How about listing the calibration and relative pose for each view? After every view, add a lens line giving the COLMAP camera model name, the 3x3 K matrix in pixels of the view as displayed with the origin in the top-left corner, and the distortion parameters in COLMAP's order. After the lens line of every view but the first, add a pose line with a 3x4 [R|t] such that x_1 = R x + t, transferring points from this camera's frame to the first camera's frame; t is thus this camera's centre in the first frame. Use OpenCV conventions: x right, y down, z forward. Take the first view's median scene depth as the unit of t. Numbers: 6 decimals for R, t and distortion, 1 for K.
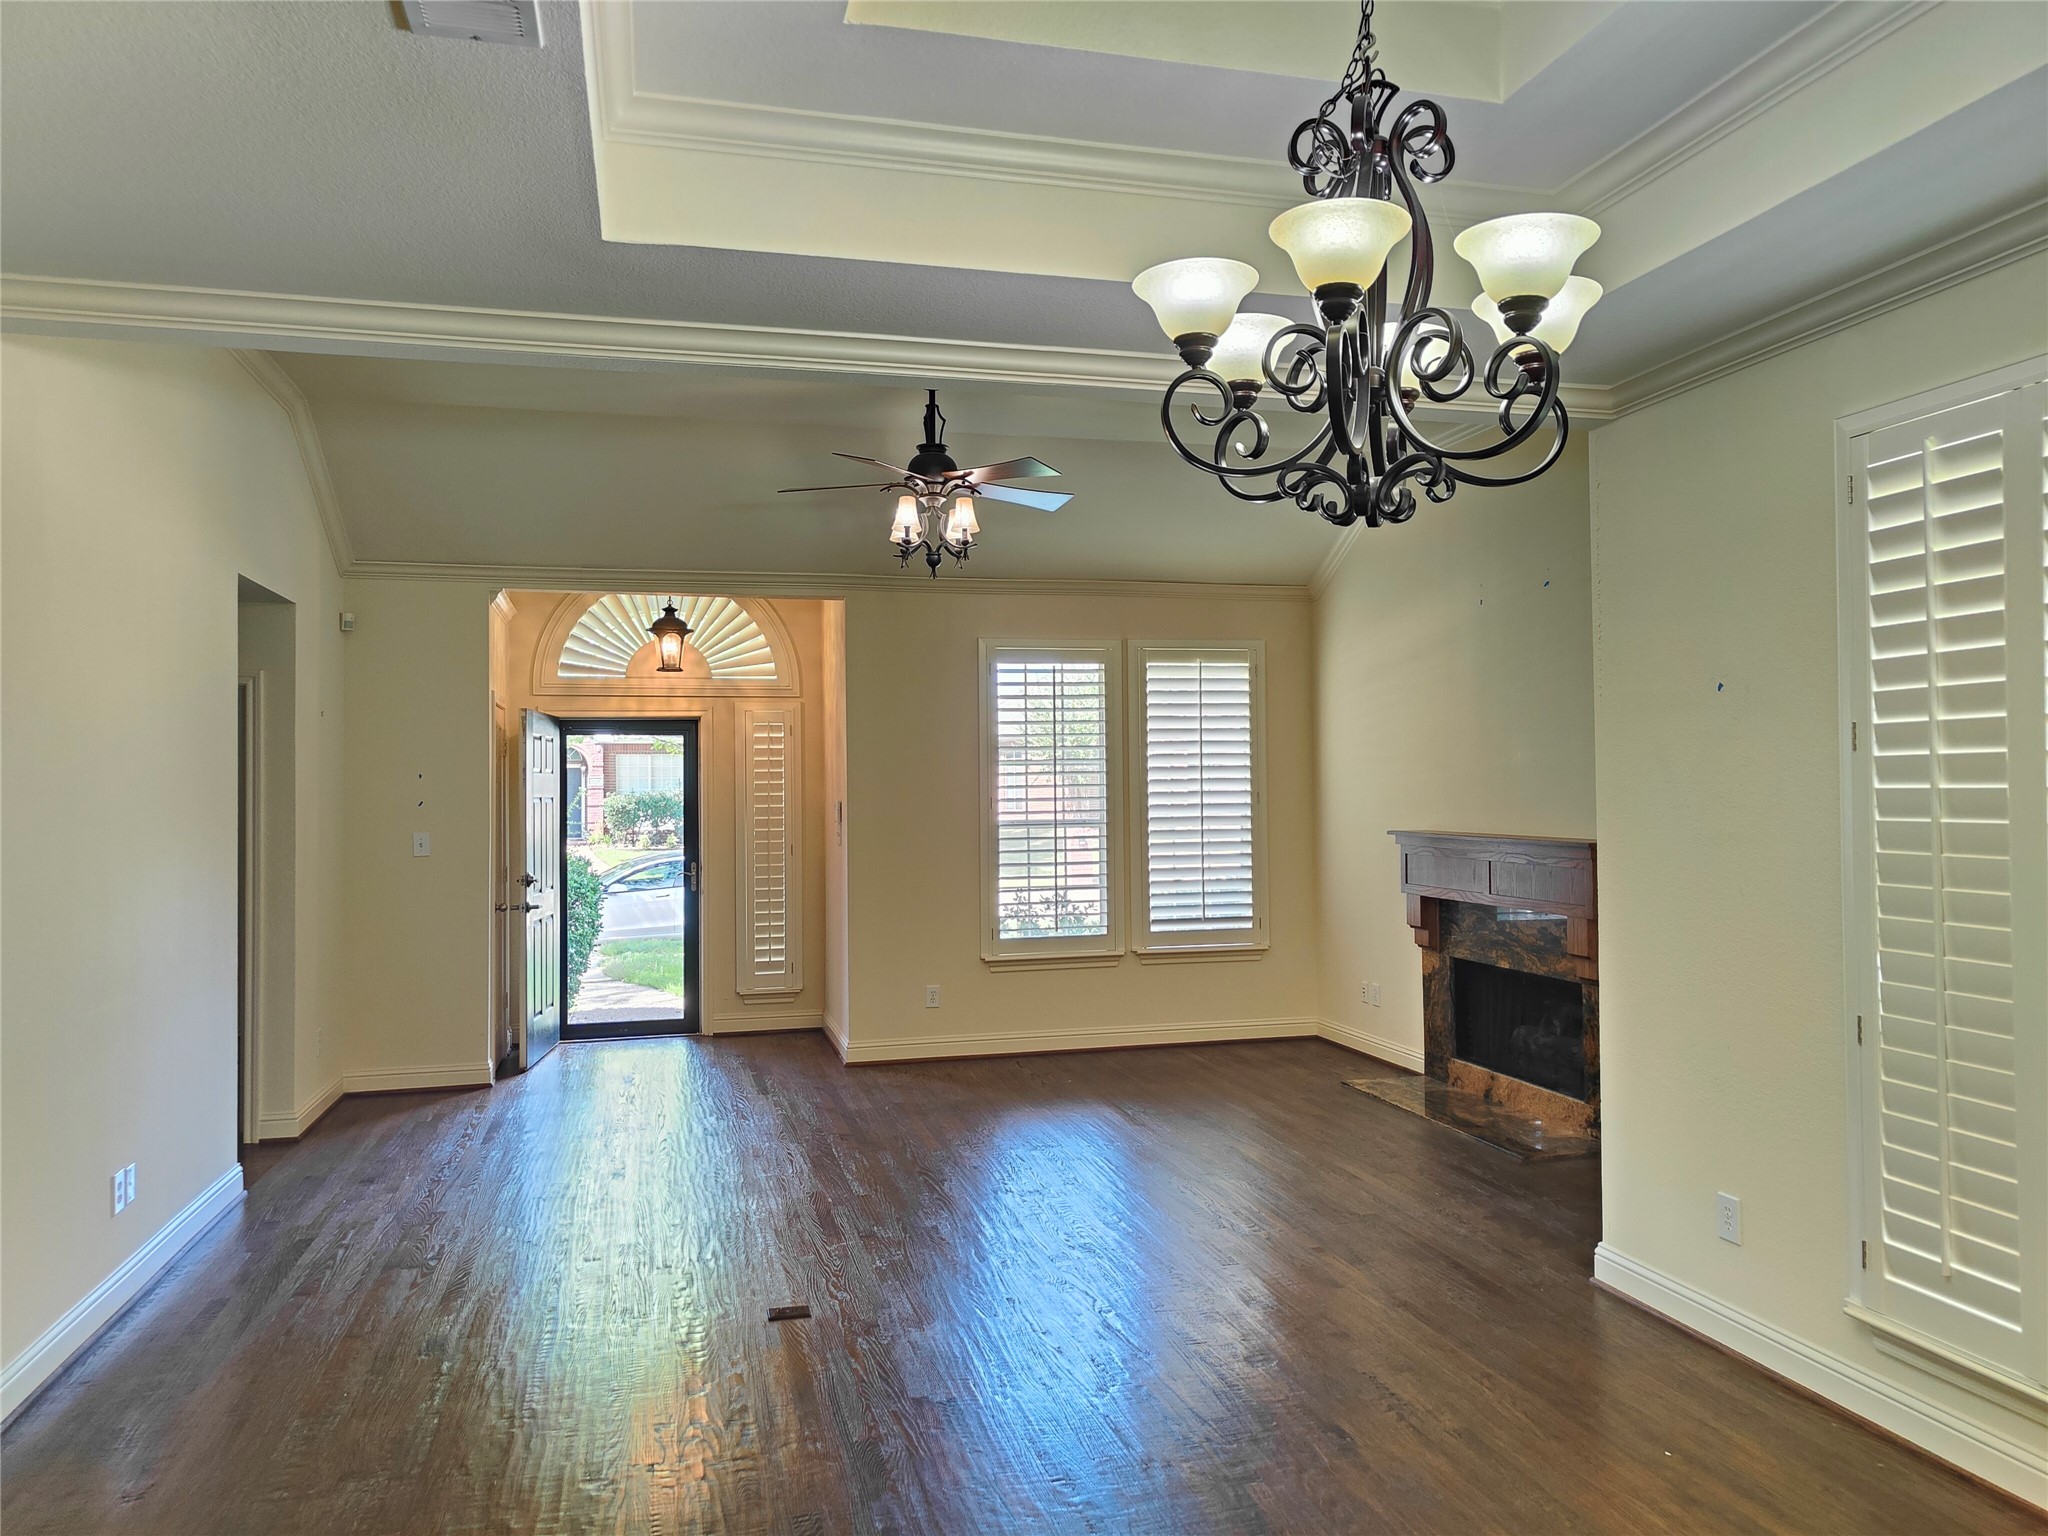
lens RADIAL K [[1430.8, 0, 1021.3], [0, 1430.8, 759.2], [0, 0, 1]] dist [0.011743, 0.000233]
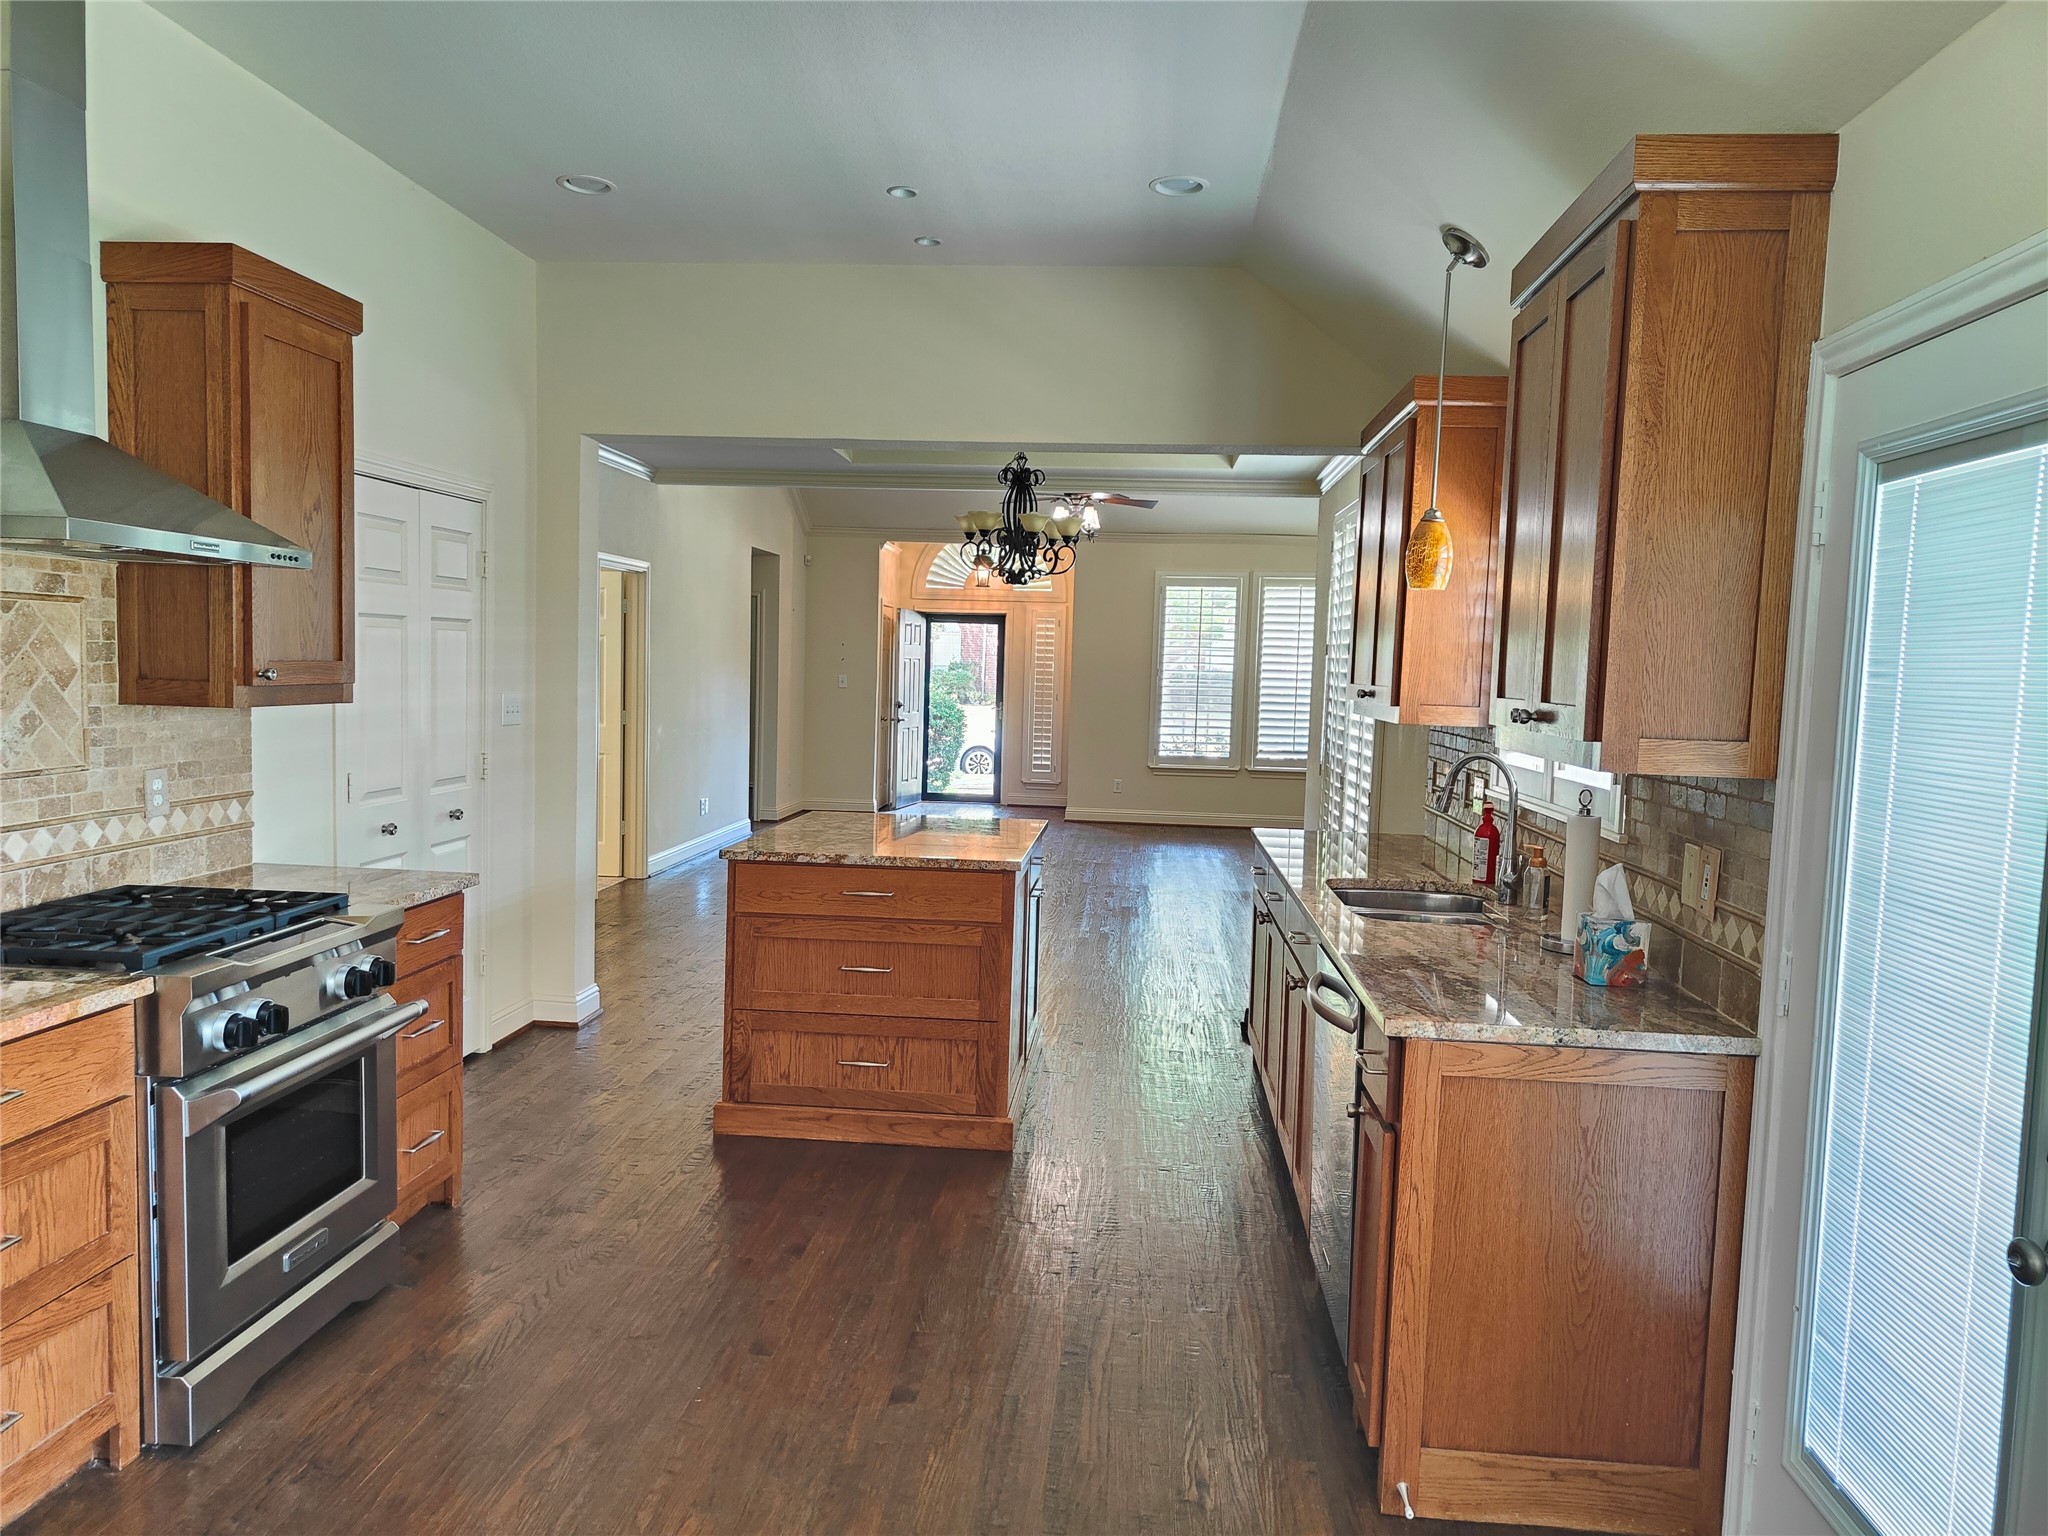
lens RADIAL K [[1427.4, 0, 1040.8], [0, 1427.4, 766.9], [0, 0, 1]] dist [0.010548, 0.001154]
pose [[0.947451, 0.063213, -0.313595, 0.382381], [-0.034180, 0.994674, 0.097237, -0.017450], [0.318071, -0.081409, 0.944565, -0.624144]]
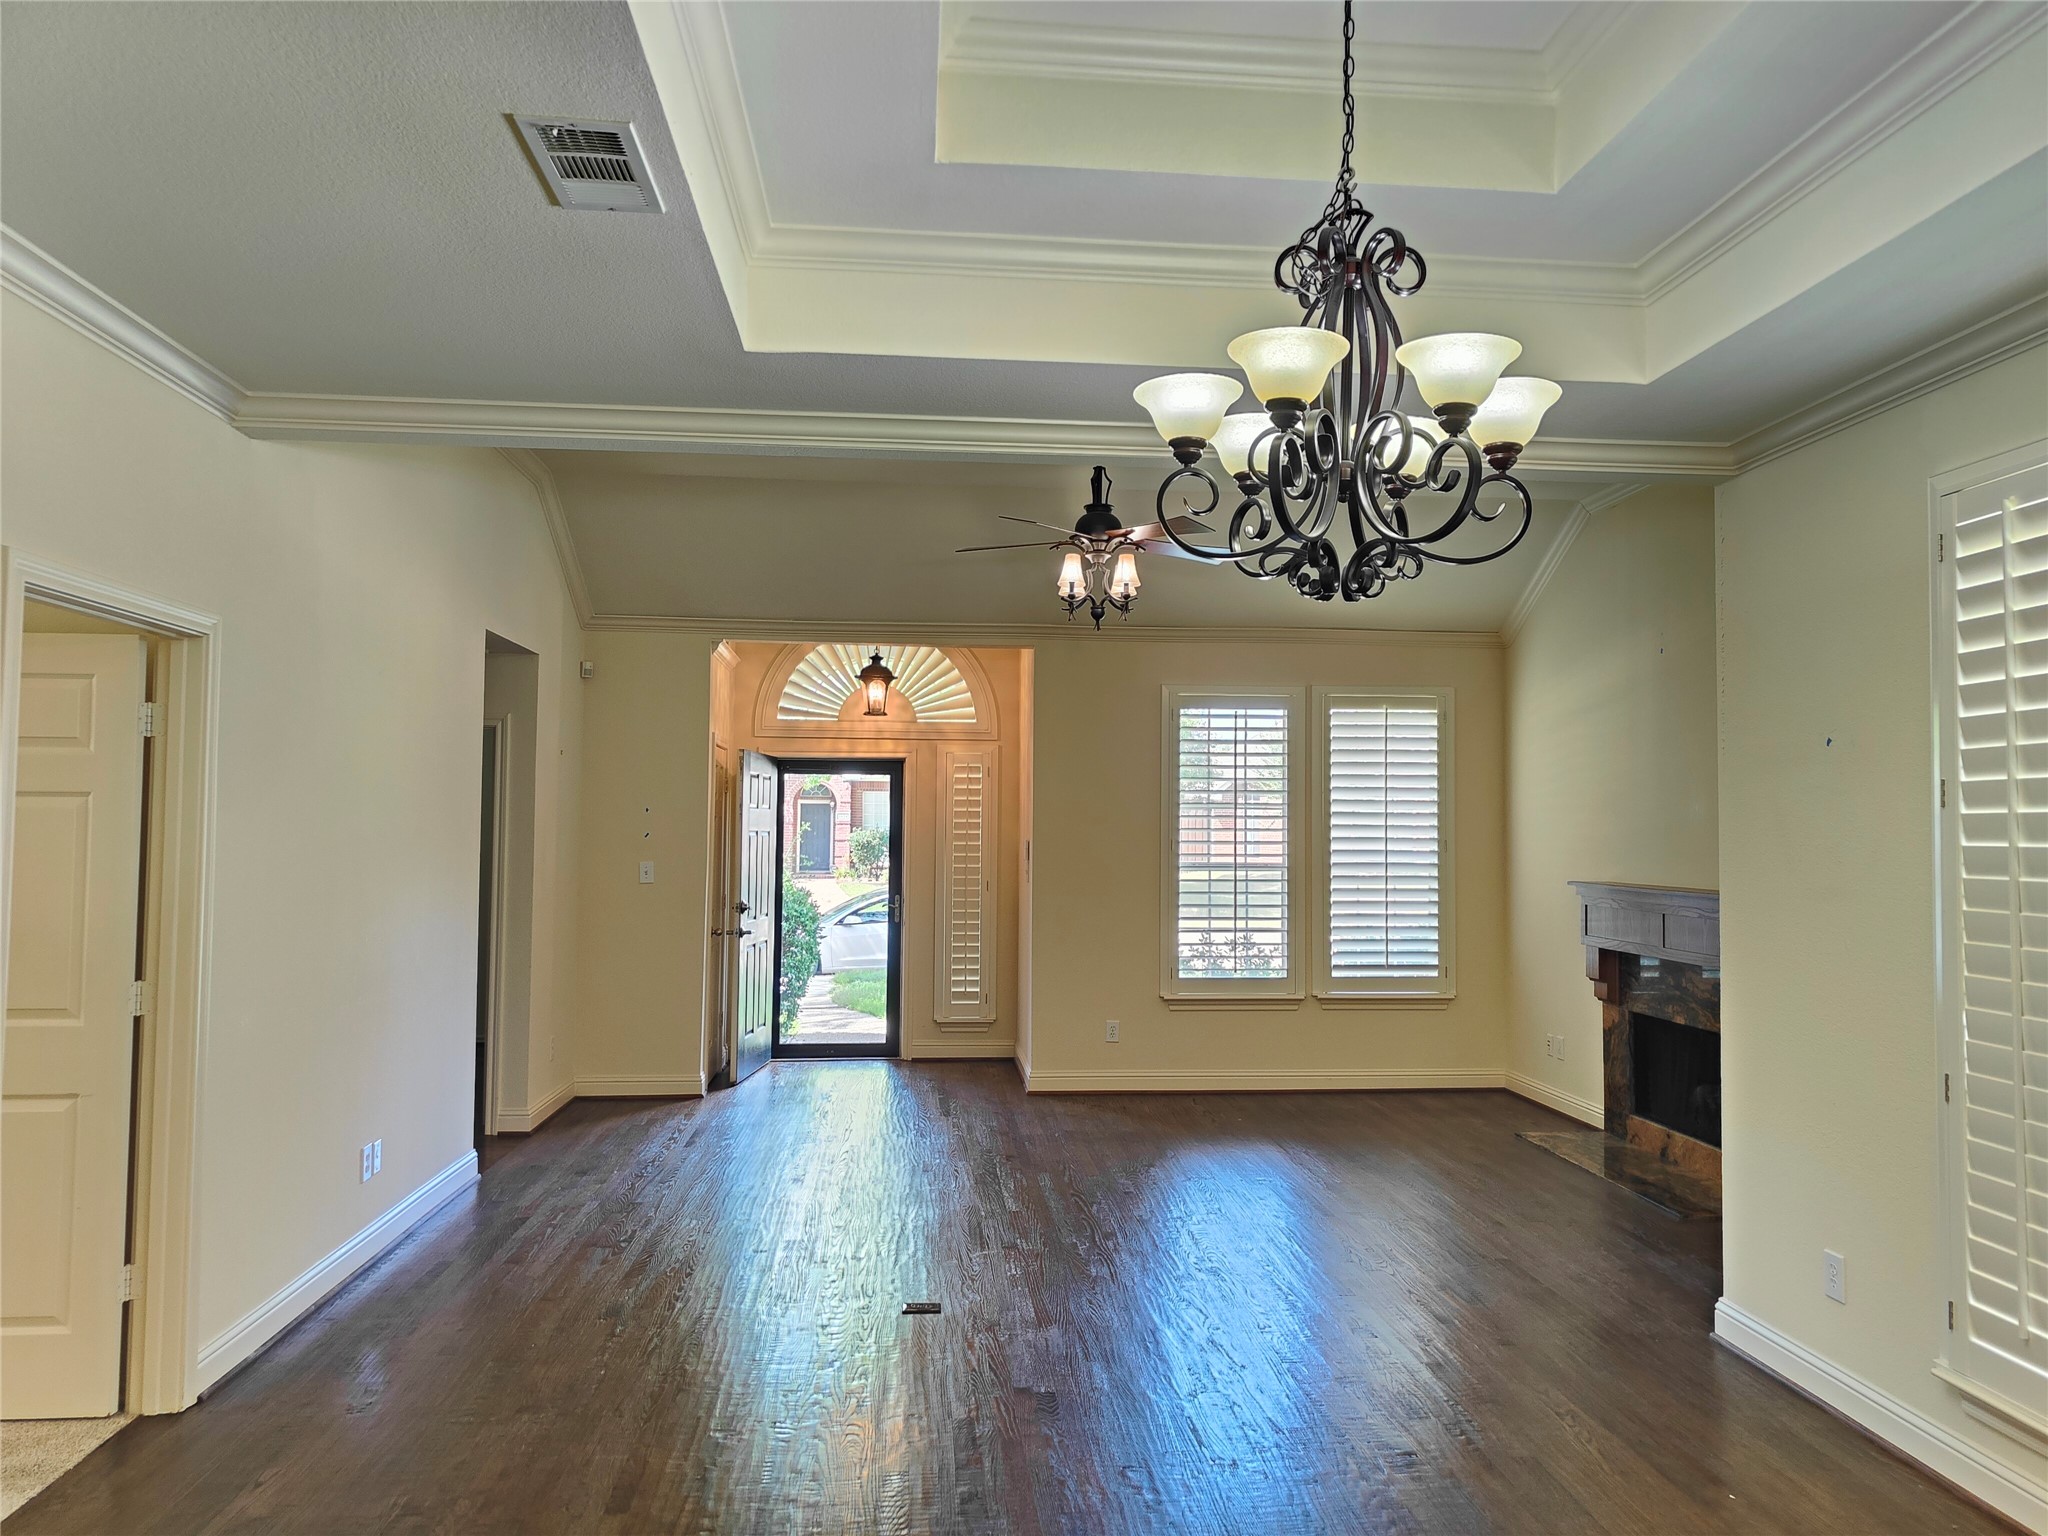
lens RADIAL K [[1442.0, 0, 1041.2], [0, 1442.0, 767.5], [0, 0, 1]] dist [0.011210, -0.004139]
pose [[0.987026, 0.011664, -0.160138, 0.051644], [-0.015354, 0.999644, -0.021819, -0.001078], [0.159826, 0.023994, 0.986854, -0.041265]]
